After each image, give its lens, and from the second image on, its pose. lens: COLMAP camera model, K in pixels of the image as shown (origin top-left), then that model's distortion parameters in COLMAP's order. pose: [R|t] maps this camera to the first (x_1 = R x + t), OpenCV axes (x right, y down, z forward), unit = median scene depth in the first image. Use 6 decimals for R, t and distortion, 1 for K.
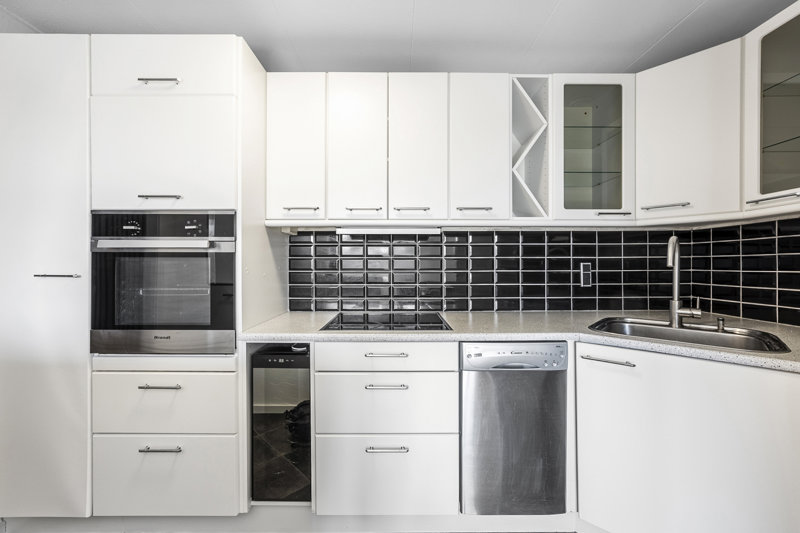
lens RADIAL K [[314.6, 0, 399.5], [0, 314.6, 264.8], [0, 0, 1]] dist [-0.001257, 0.000029]
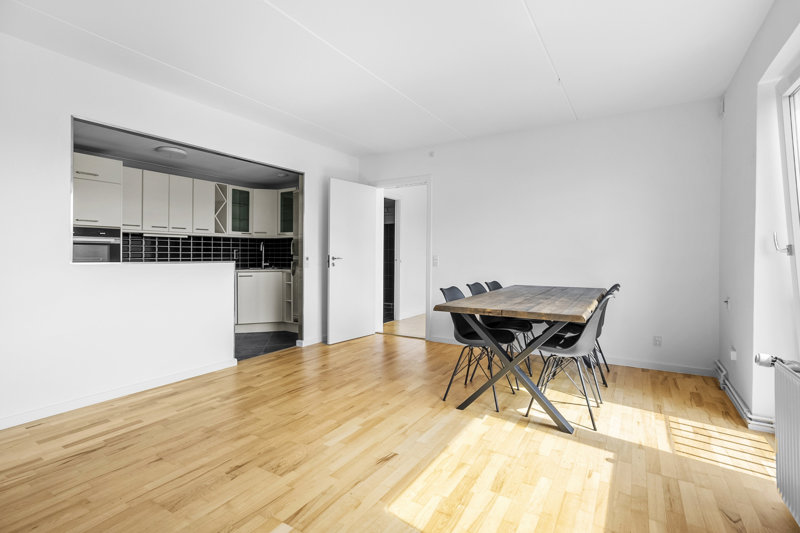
lens RADIAL K [[385.0, 0, 399.3], [0, 385.0, 253.5], [0, 0, 1]] dist [-0.000538, -0.000155]
pose [[0.528203, 0.003852, 0.849110, -1.690657], [-0.003406, 0.999991, -0.002418, 0.033041], [-0.849112, -0.001615, 0.528211, -2.207980]]
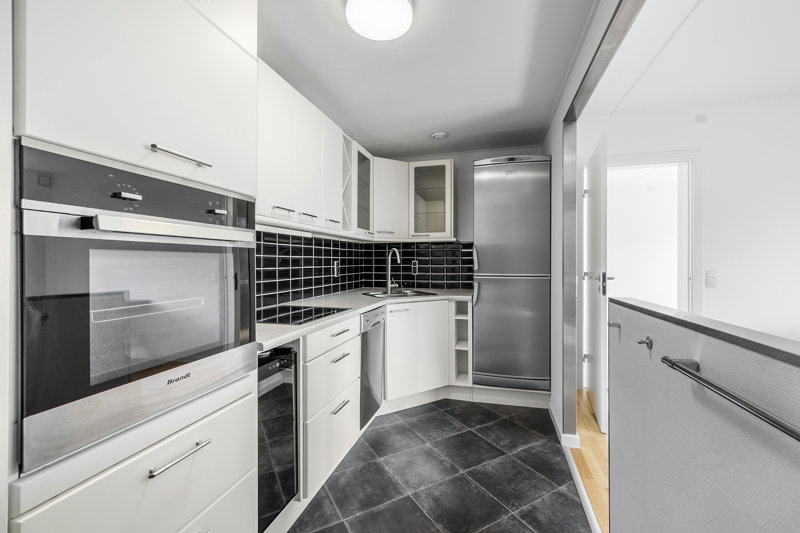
lens RADIAL K [[345.6, 0, 407.3], [0, 345.6, 260.9], [0, 0, 1]] dist [0.011063, 0.000035]
pose [[0.250937, 0.003110, 0.967998, -1.111612], [-0.002244, 0.999994, -0.002631, -0.003997], [-0.968001, -0.001512, 0.250942, 0.317711]]
